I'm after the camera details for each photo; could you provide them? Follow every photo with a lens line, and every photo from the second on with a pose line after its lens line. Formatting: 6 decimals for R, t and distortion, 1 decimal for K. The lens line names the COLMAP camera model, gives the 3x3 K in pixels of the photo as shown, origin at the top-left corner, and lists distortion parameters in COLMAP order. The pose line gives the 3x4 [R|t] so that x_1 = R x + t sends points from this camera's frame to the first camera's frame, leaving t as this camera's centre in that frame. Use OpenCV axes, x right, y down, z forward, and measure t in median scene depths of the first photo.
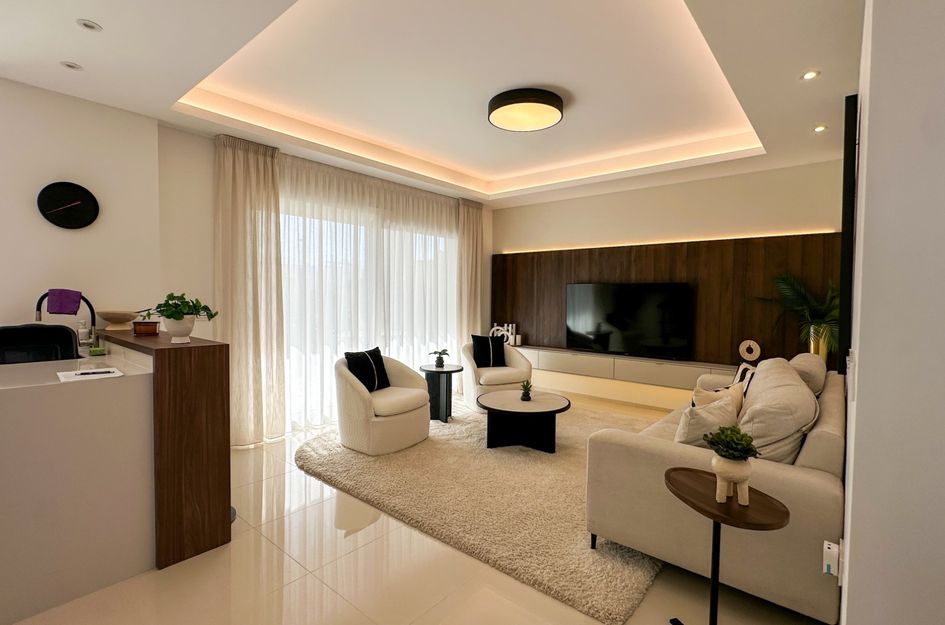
lens RADIAL K [[444.3, 0, 472.7], [0, 444.3, 309.3], [0, 0, 1]] dist [0.001860, -0.002125]
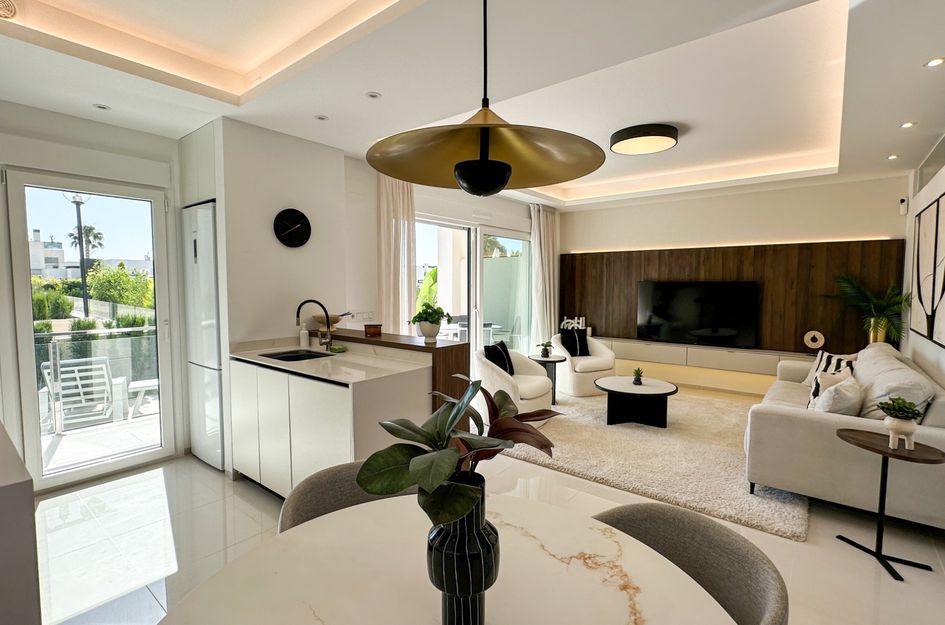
lens RADIAL K [[444.3, 0, 472.4], [0, 444.3, 309.1], [0, 0, 1]] dist [0.001860, -0.002125]
pose [[0.999708, -0.010494, 0.021785, -0.299350], [0.009930, 0.999617, 0.025828, -0.026923], [-0.022048, -0.025604, 0.999429, -0.146858]]
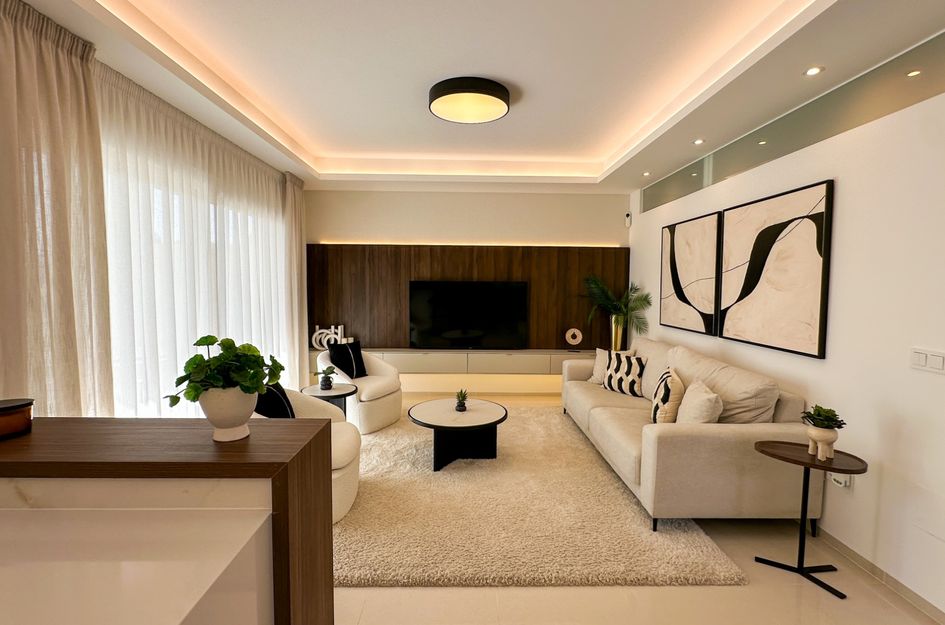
lens RADIAL K [[444.3, 0, 474.0], [0, 444.3, 309.5], [0, 0, 1]] dist [0.001860, -0.002125]
pose [[0.753297, -0.043084, 0.656268, -0.410456], [0.020928, 0.998917, 0.041557, -0.042561], [-0.657347, -0.017570, 0.753383, 0.237456]]
